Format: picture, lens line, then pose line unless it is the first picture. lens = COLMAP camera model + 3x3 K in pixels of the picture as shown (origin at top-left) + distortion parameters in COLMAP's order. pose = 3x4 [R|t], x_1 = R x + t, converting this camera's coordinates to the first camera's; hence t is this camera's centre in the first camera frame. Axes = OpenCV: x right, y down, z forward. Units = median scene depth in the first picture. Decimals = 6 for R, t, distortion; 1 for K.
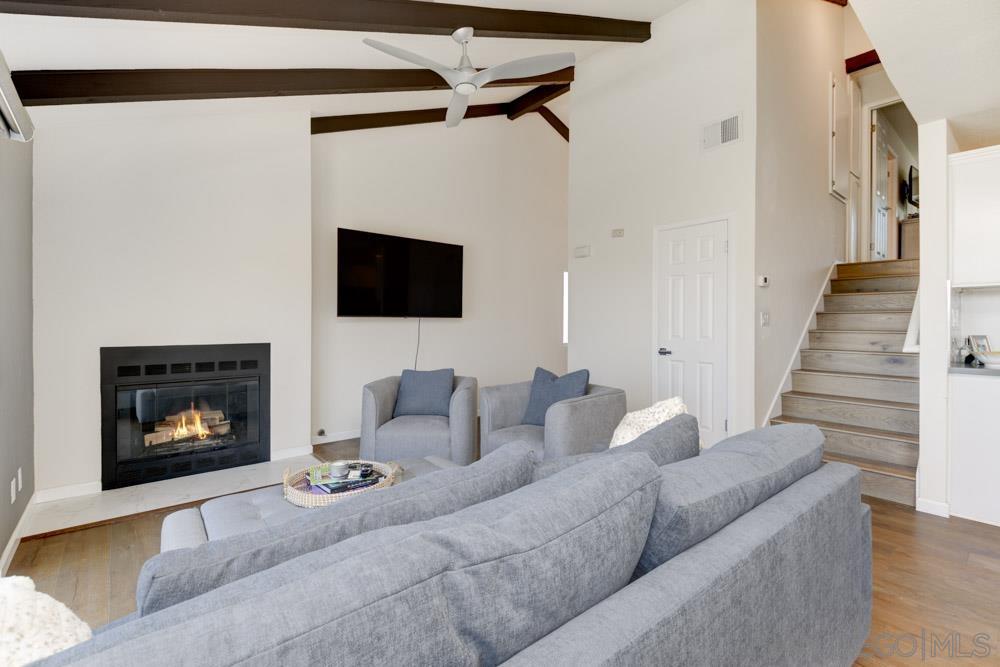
lens RADIAL K [[444.8, 0, 500.0], [0, 444.8, 333.5], [0, 0, 1]] dist [0.015377, -0.000033]
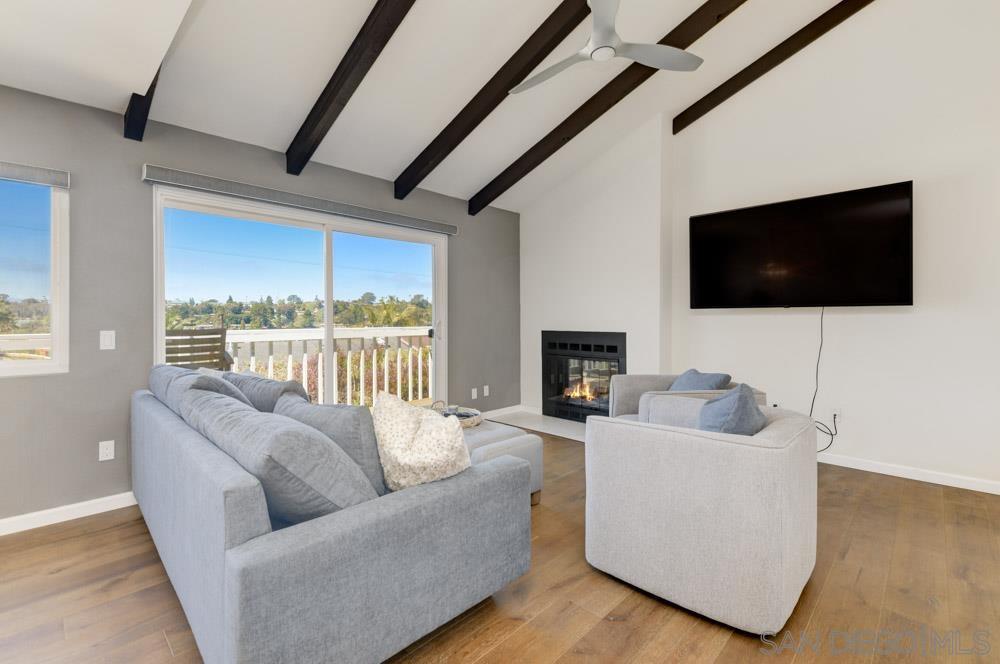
lens RADIAL K [[442.3, 0, 493.3], [0, 442.3, 325.5], [0, 0, 1]] dist [0.004205, 0.000395]
pose [[0.082105, 0.018500, -0.996452, 0.620132], [-0.022435, 0.999609, 0.016710, -0.008863], [0.996371, 0.020983, 0.082488, 0.553943]]
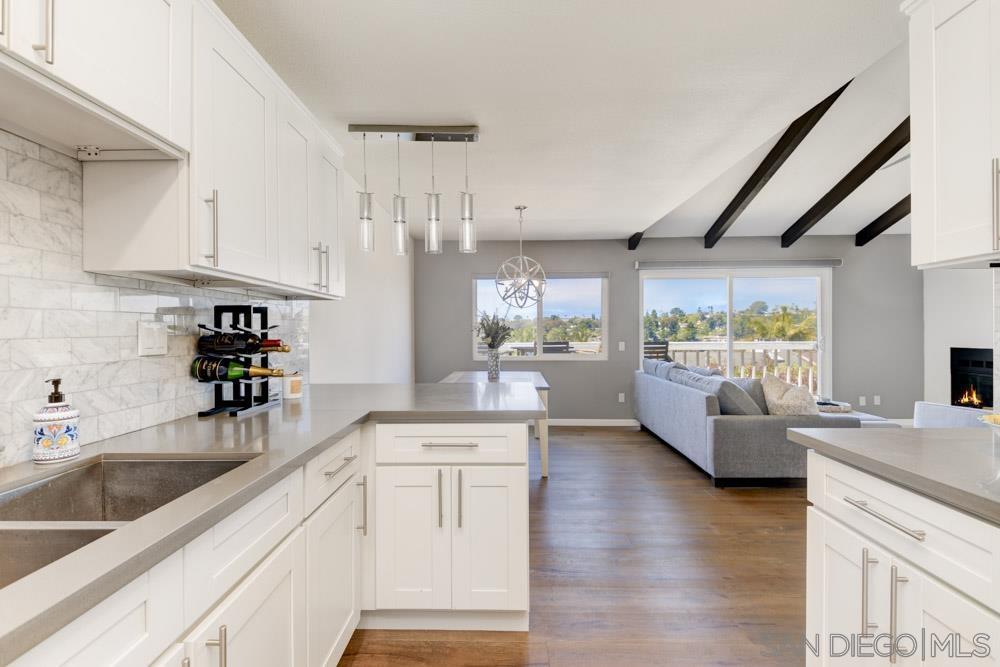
lens RADIAL K [[444.8, 0, 500.0], [0, 444.8, 333.5], [0, 0, 1]] dist [0.015377, -0.000033]
pose [[-0.656910, 0.007905, -0.753928, 1.267884], [-0.013831, 0.999650, 0.022533, -0.031332], [0.753842, 0.025230, -0.656571, 0.678387]]
